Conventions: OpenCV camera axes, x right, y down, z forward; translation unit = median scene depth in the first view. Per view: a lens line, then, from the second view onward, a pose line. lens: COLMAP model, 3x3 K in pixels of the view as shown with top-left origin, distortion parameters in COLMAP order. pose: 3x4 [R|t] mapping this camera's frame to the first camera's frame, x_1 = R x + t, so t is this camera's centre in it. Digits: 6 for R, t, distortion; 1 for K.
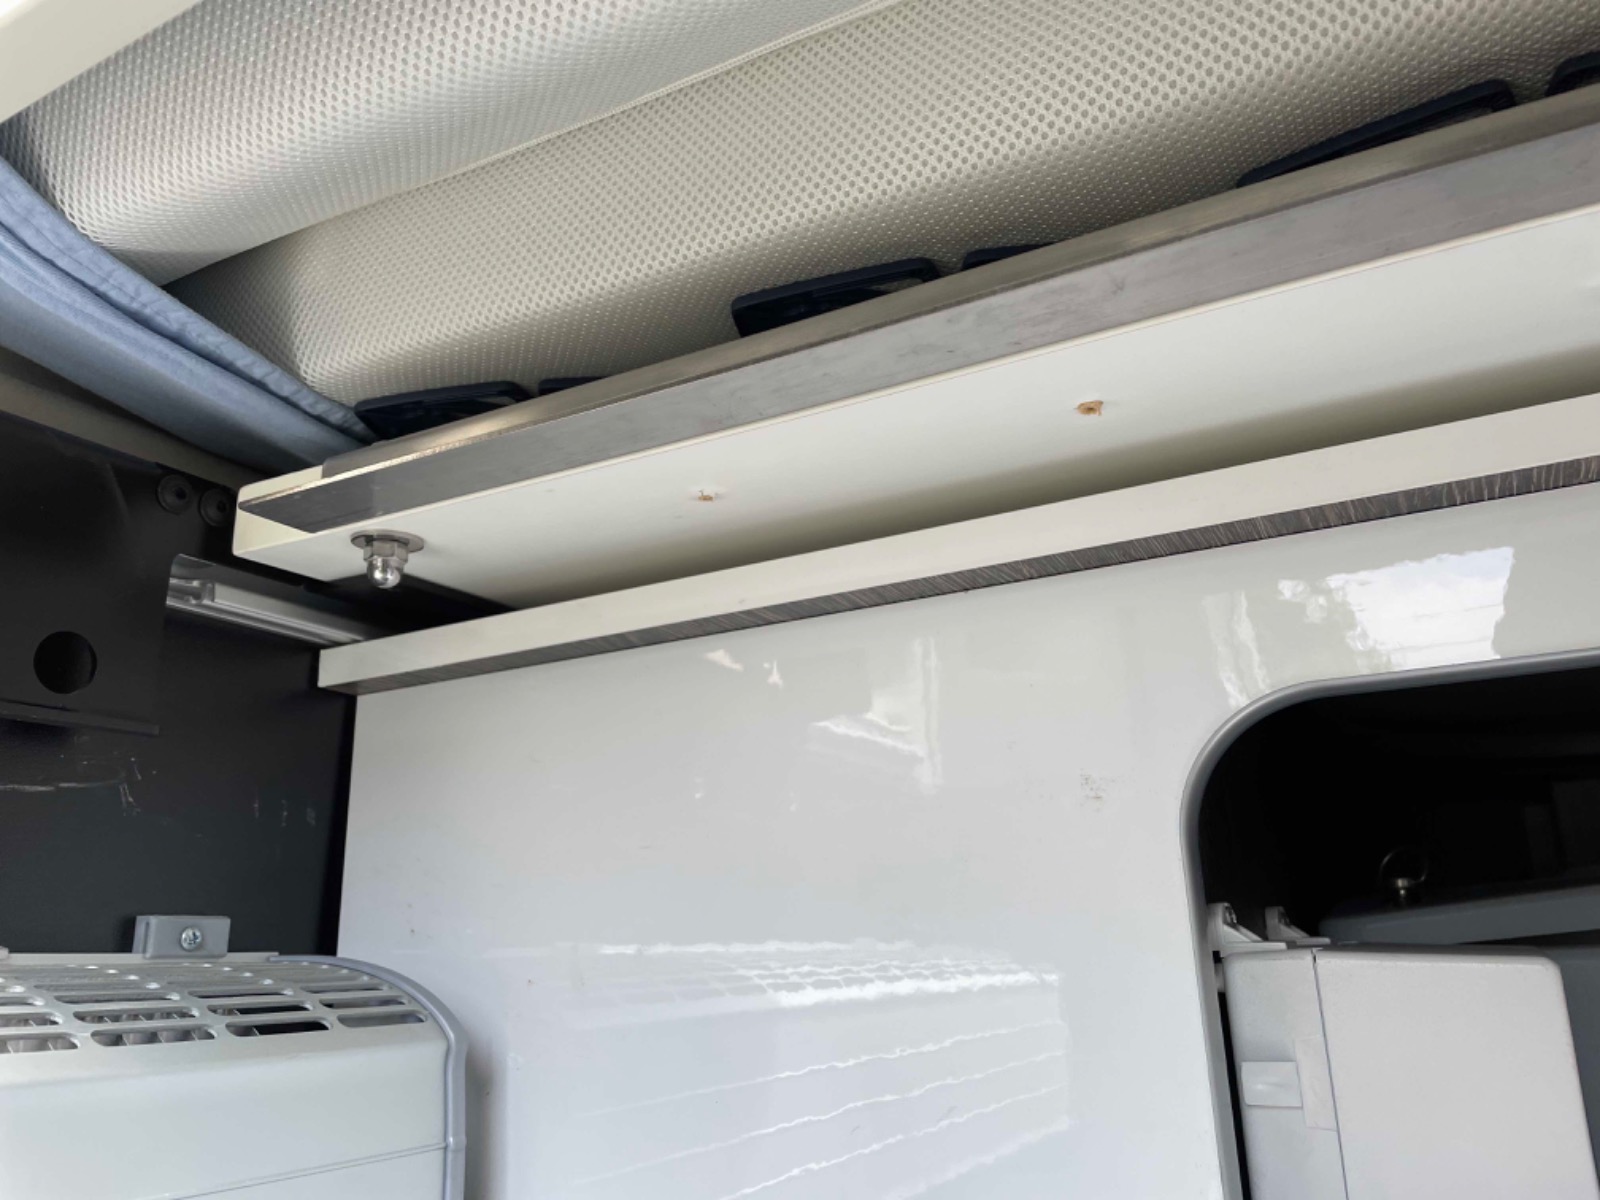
lens RADIAL K [[1179.3, 0, 800.0], [0, 1179.3, 600.0], [0, 0, 1]] dist [-0.003692, -0.001032]
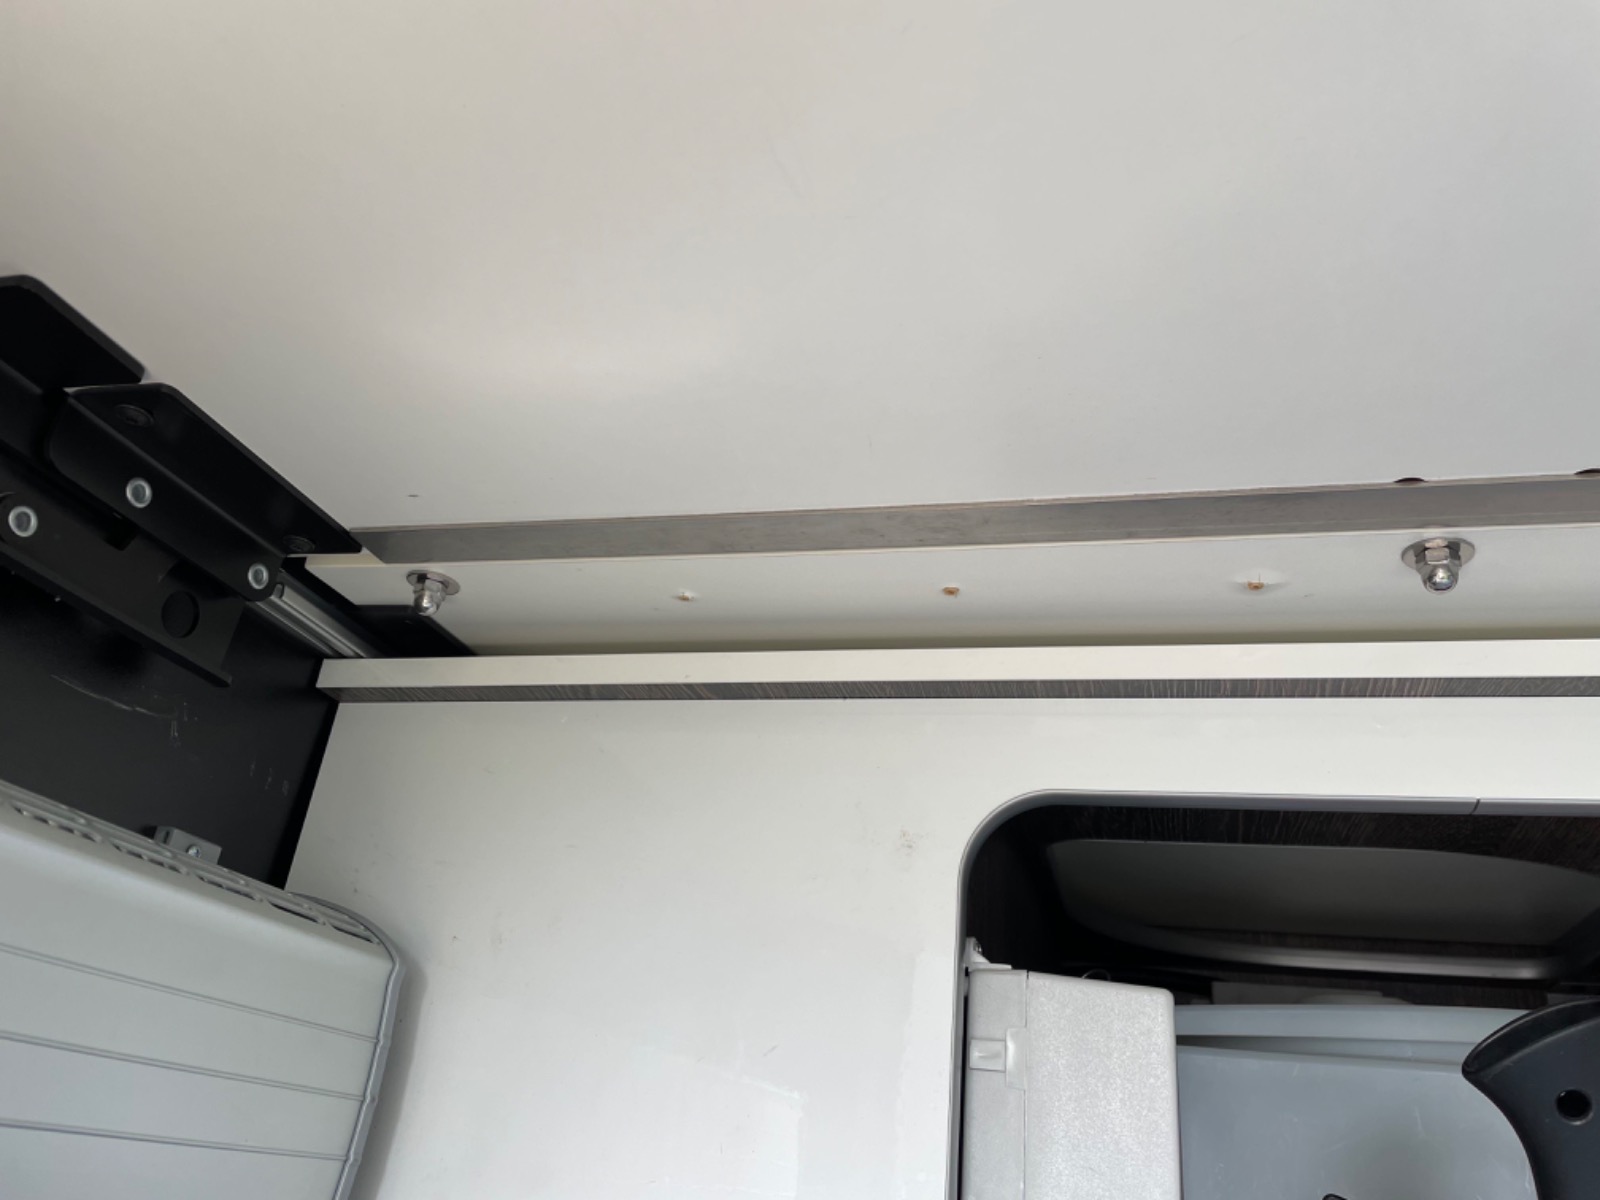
lens RADIAL K [[1206.9, 0, 800.0], [0, 1206.9, 600.0], [0, 0, 1]] dist [0.005279, 0.001047]
pose [[0.961380, 0.215834, 0.170777, -0.178769], [-0.184372, 0.965741, -0.182625, 0.145514], [-0.204343, 0.144085, 0.968237, -0.424577]]
